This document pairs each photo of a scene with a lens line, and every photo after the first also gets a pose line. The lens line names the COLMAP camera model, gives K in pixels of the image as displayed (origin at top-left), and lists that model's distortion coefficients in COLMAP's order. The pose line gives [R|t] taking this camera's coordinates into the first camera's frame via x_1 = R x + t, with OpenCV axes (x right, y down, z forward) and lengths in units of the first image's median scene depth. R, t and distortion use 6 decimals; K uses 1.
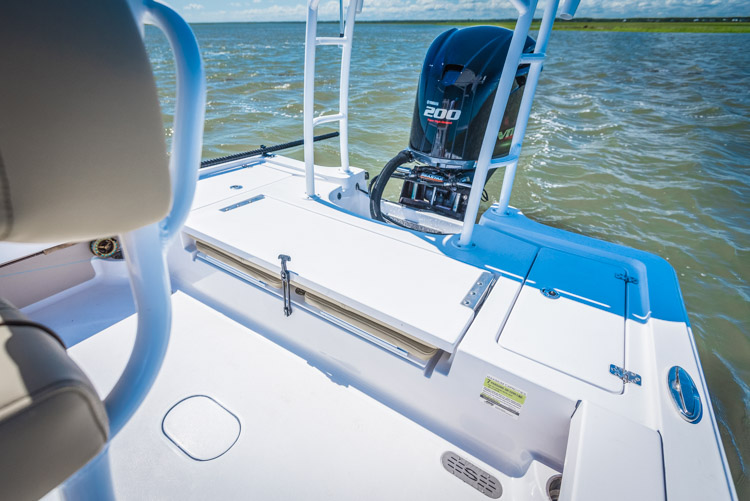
lens RADIAL K [[363.8, 0, 360.3], [0, 363.8, 254.0], [0, 0, 1]] dist [-0.000456, 0.000089]
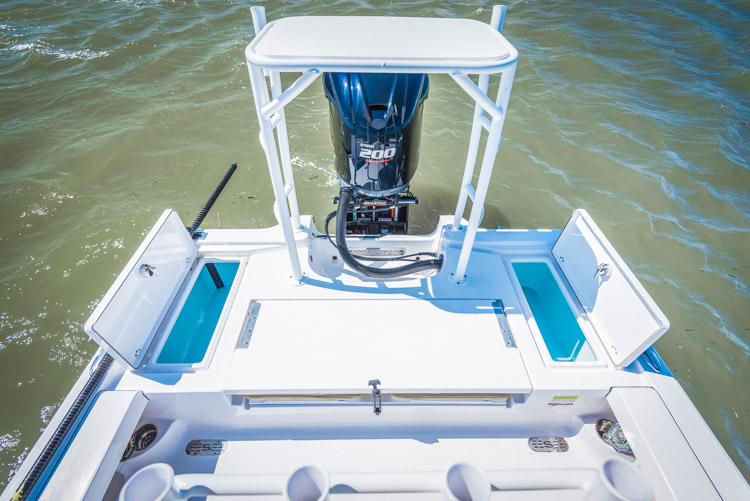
lens RADIAL K [[363.8, 0, 373.7], [0, 363.8, 253.1], [0, 0, 1]] dist [-0.000456, 0.000089]
pose [[0.832947, -0.400014, 0.382347, -0.309214], [0.307232, 0.908990, 0.281683, -0.428708], [-0.460226, -0.117158, 0.880037, 0.044174]]
